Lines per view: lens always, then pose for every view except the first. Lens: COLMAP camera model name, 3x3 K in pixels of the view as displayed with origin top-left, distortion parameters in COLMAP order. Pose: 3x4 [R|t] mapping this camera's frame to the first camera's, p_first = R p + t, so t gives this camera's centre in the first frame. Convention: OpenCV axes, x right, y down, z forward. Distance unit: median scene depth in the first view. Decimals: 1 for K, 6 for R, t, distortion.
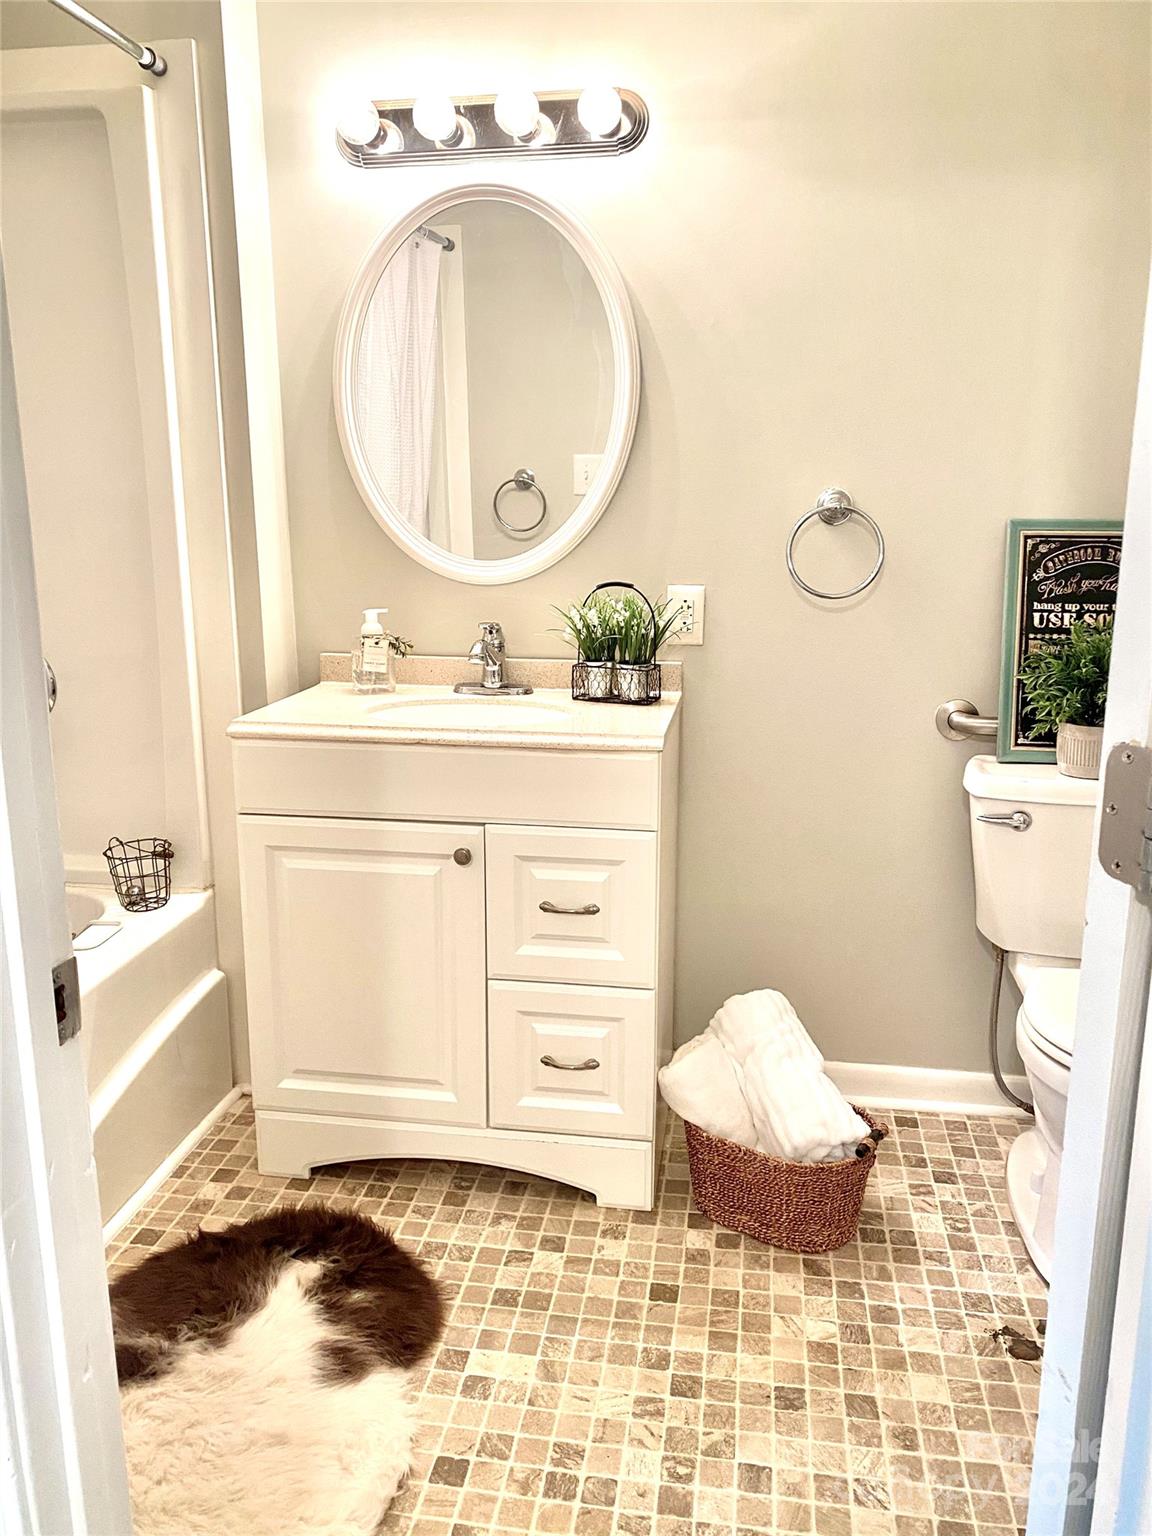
lens RADIAL K [[1157.9, 0, 578.2], [0, 1157.9, 760.0], [0, 0, 1]] dist [0.021102, -0.030330]
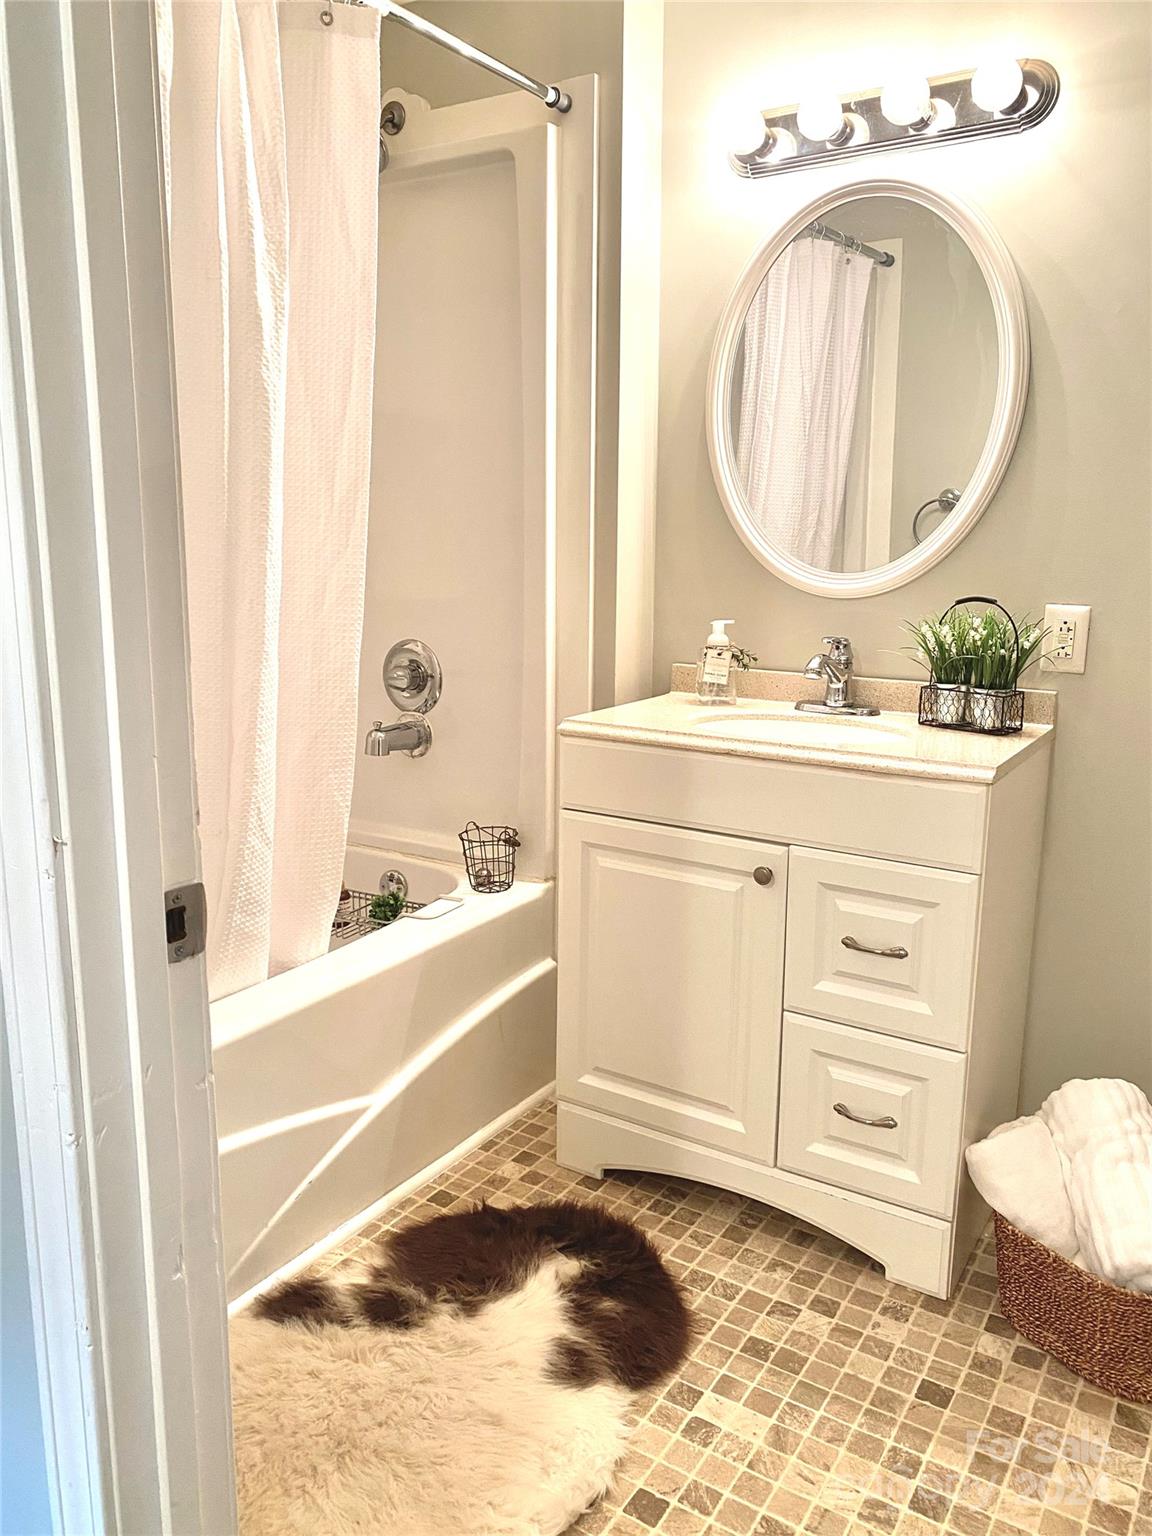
lens RADIAL K [[1157.9, 0, 579.8], [0, 1157.9, 761.1], [0, 0, 1]] dist [0.021102, -0.030330]
pose [[0.916340, 0.082859, -0.391733, 0.121629], [-0.094380, 0.995484, -0.010208, 0.012751], [0.389118, 0.046325, 0.920022, 0.054406]]
